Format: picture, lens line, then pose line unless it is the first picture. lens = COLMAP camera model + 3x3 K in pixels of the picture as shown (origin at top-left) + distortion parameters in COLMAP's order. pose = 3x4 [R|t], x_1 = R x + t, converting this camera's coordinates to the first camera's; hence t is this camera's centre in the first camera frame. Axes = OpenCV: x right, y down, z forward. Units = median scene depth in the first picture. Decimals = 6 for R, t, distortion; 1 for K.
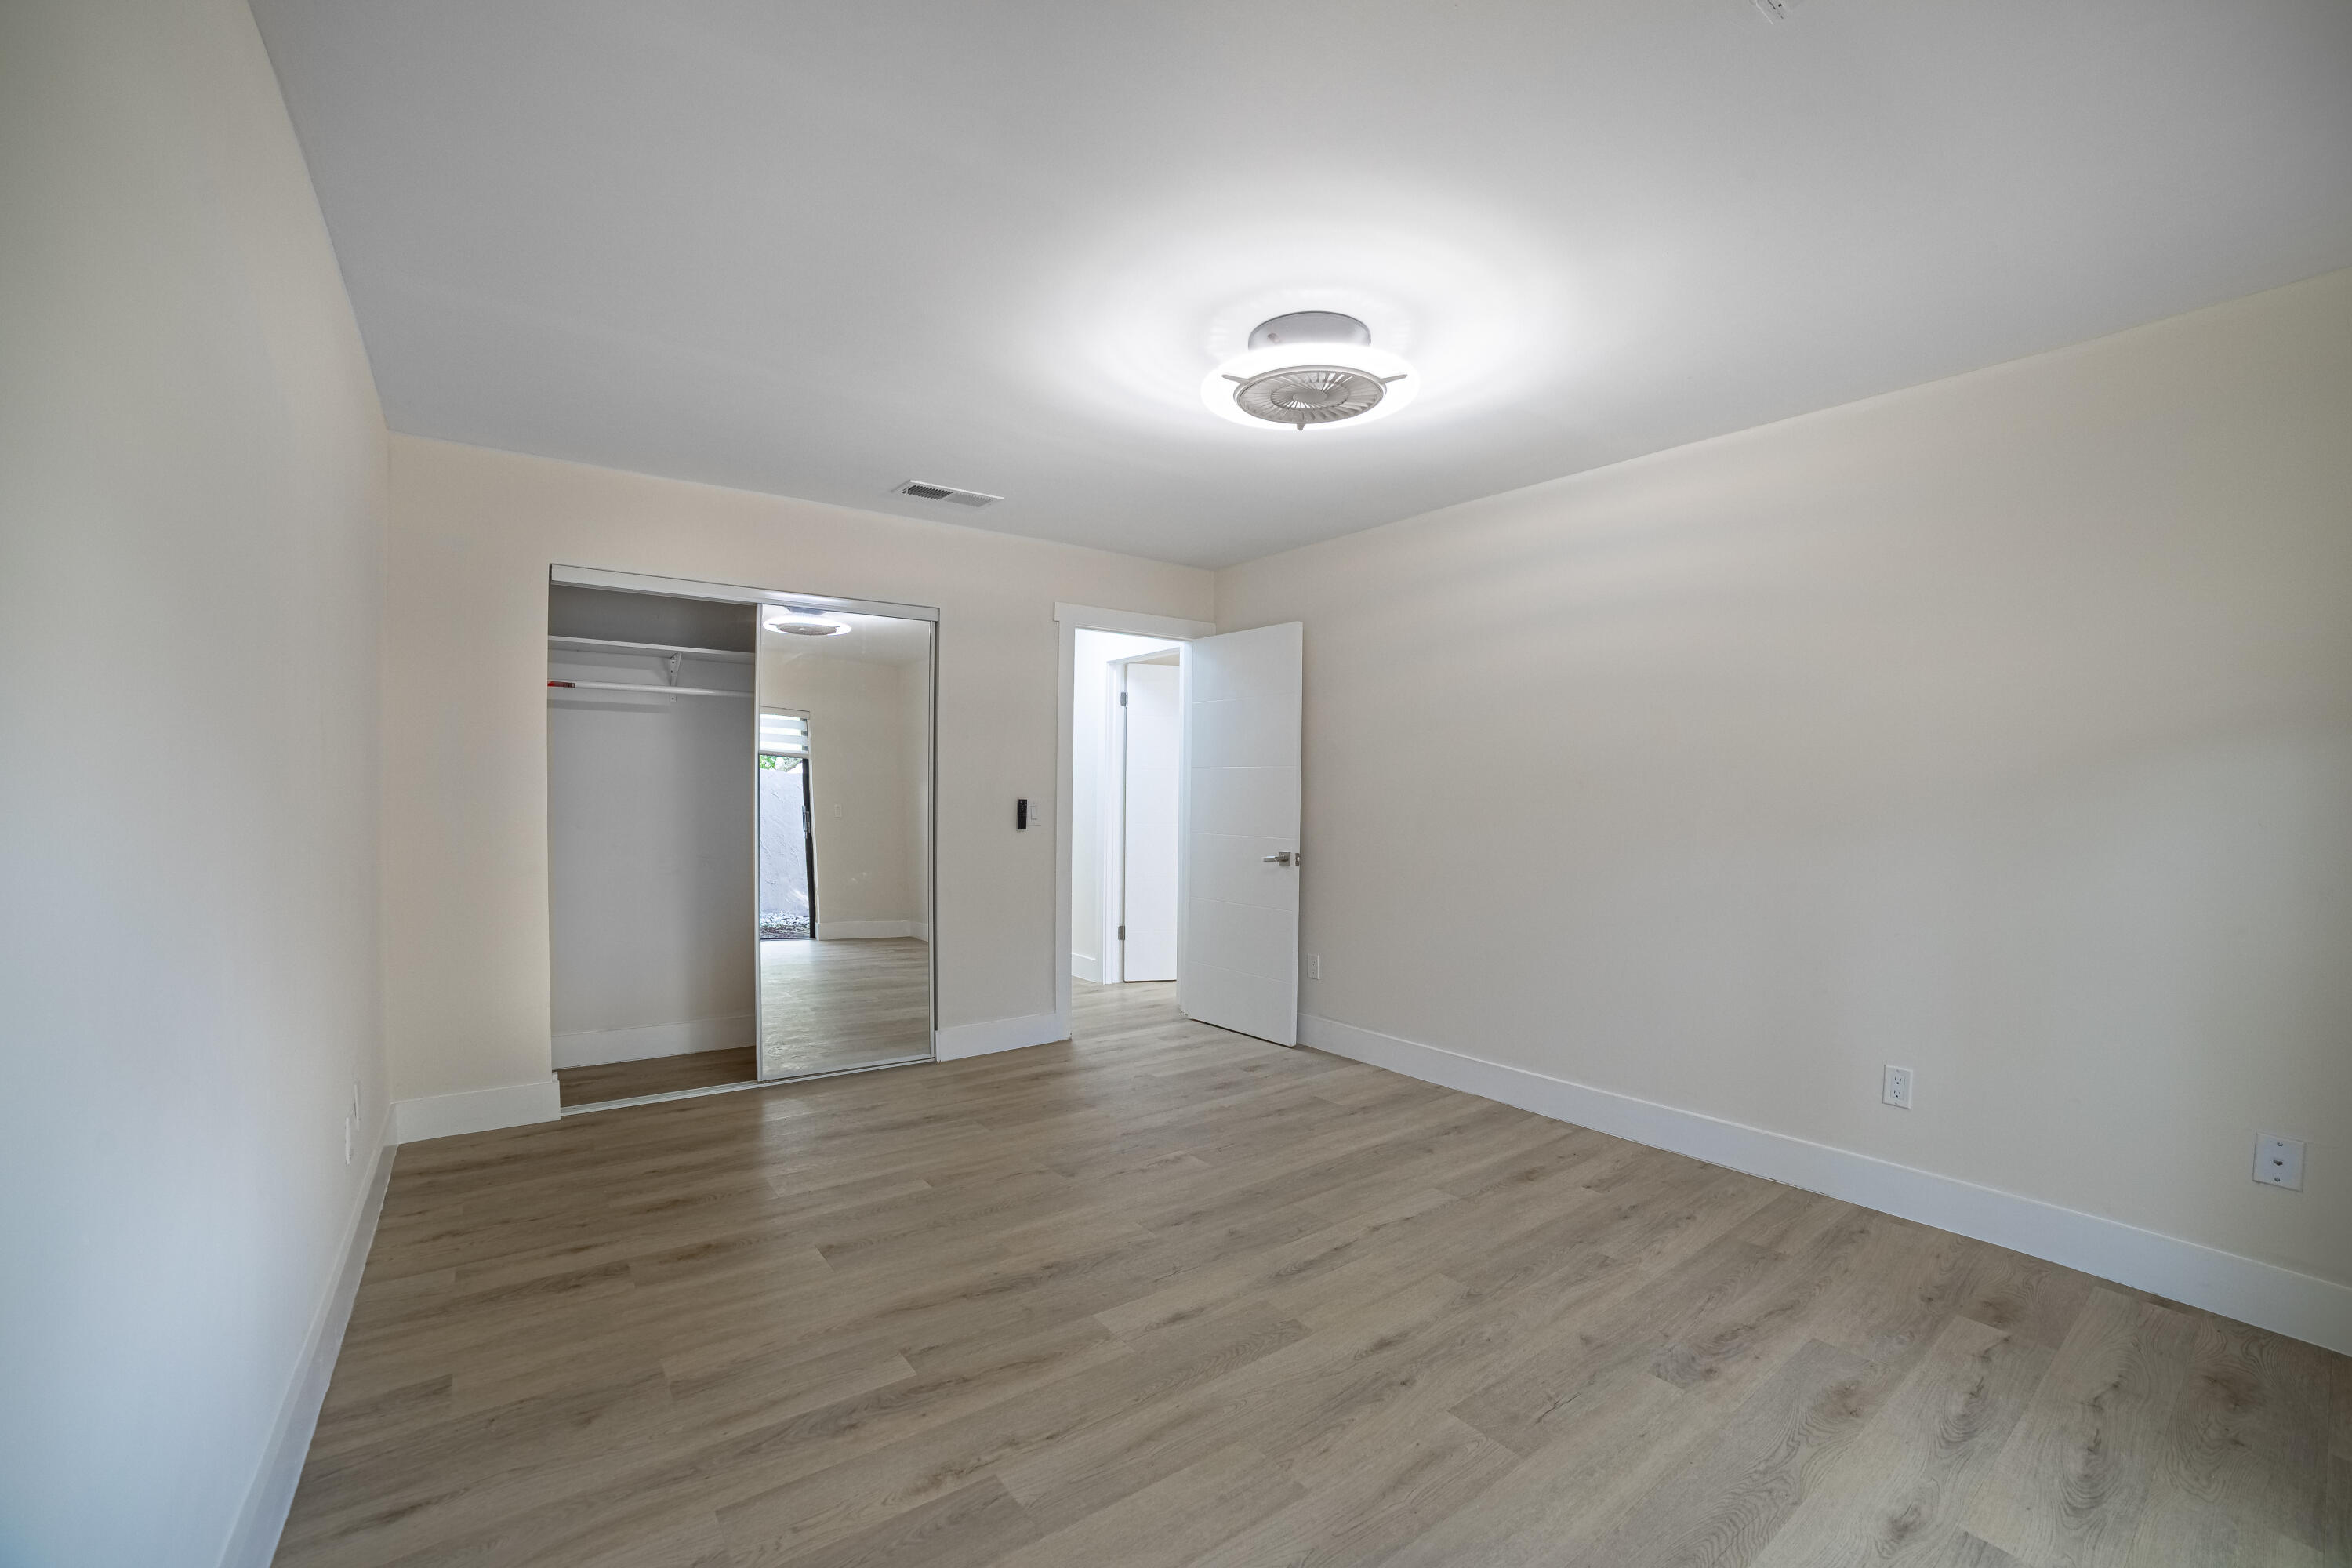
lens RADIAL K [[972.8, 0, 1176.0], [0, 972.8, 784.0], [0, 0, 1]] dist [-0.108434, 0.039972]
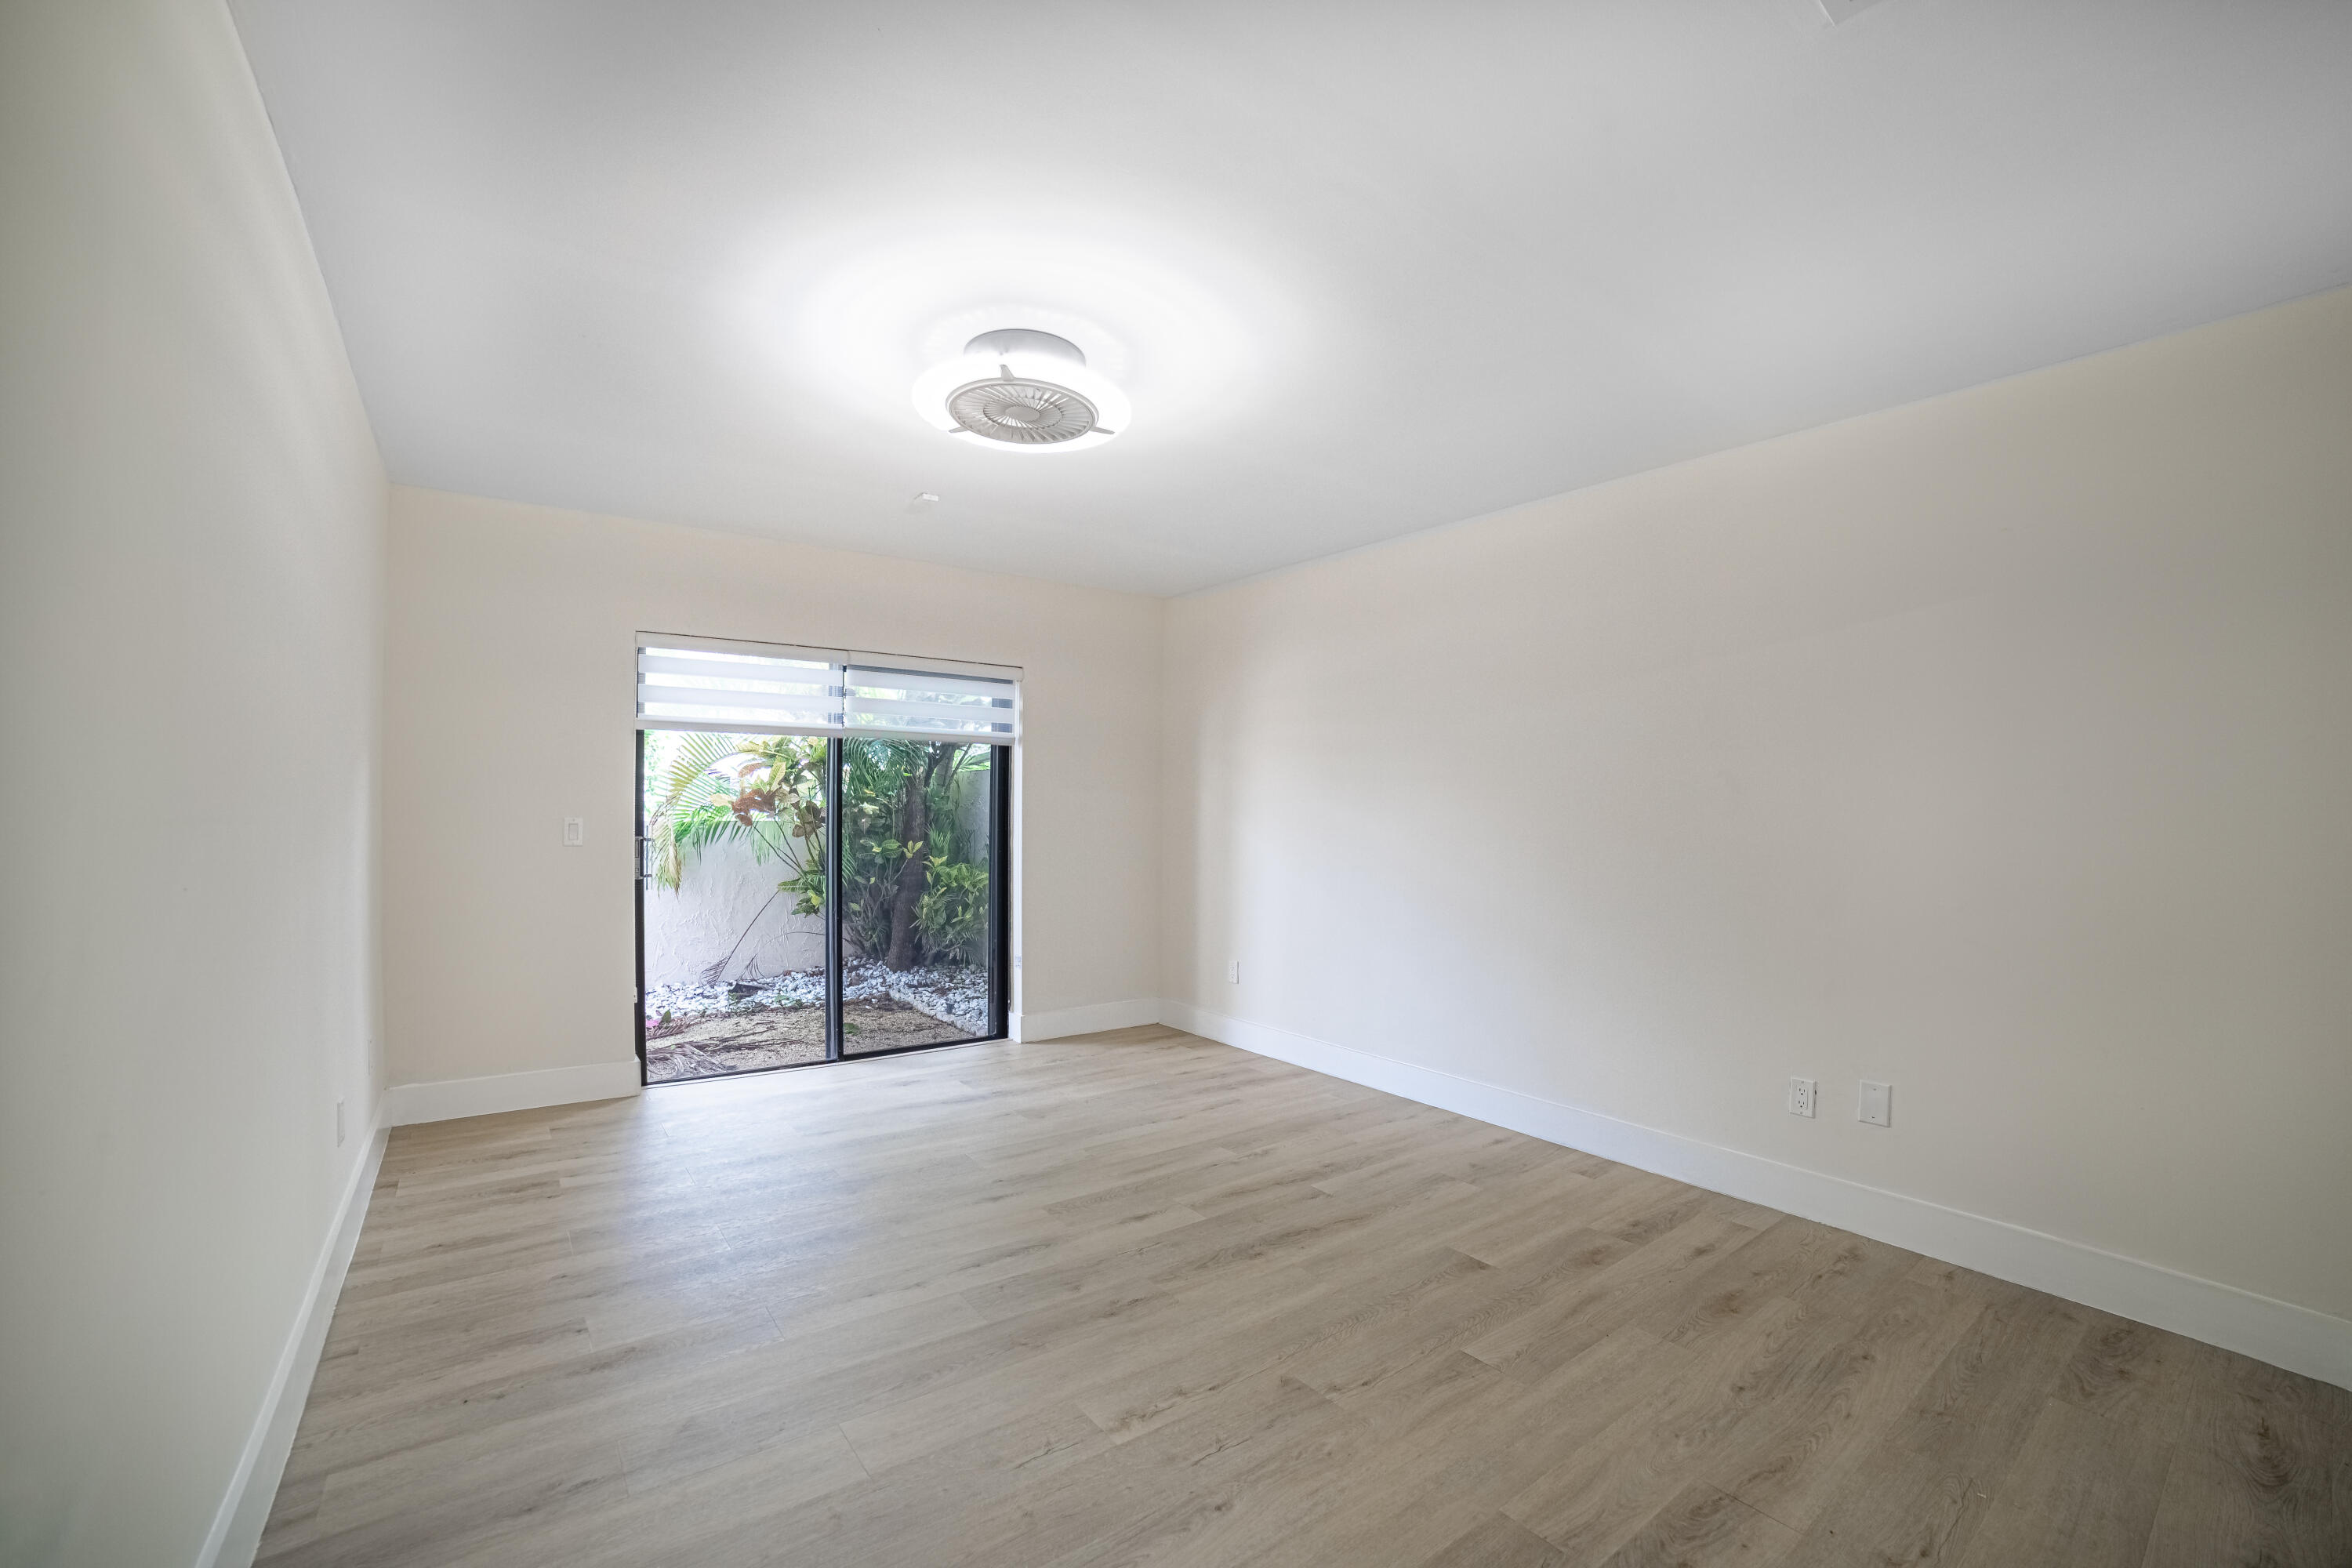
lens RADIAL K [[972.8, 0, 1176.0], [0, 972.8, 784.0], [0, 0, 1]] dist [-0.108434, 0.039972]
pose [[-0.999796, -0.019813, -0.003835, -0.027565], [-0.019686, 0.999336, -0.030675, 0.011024], [0.004440, -0.030594, -0.999522, 2.187155]]
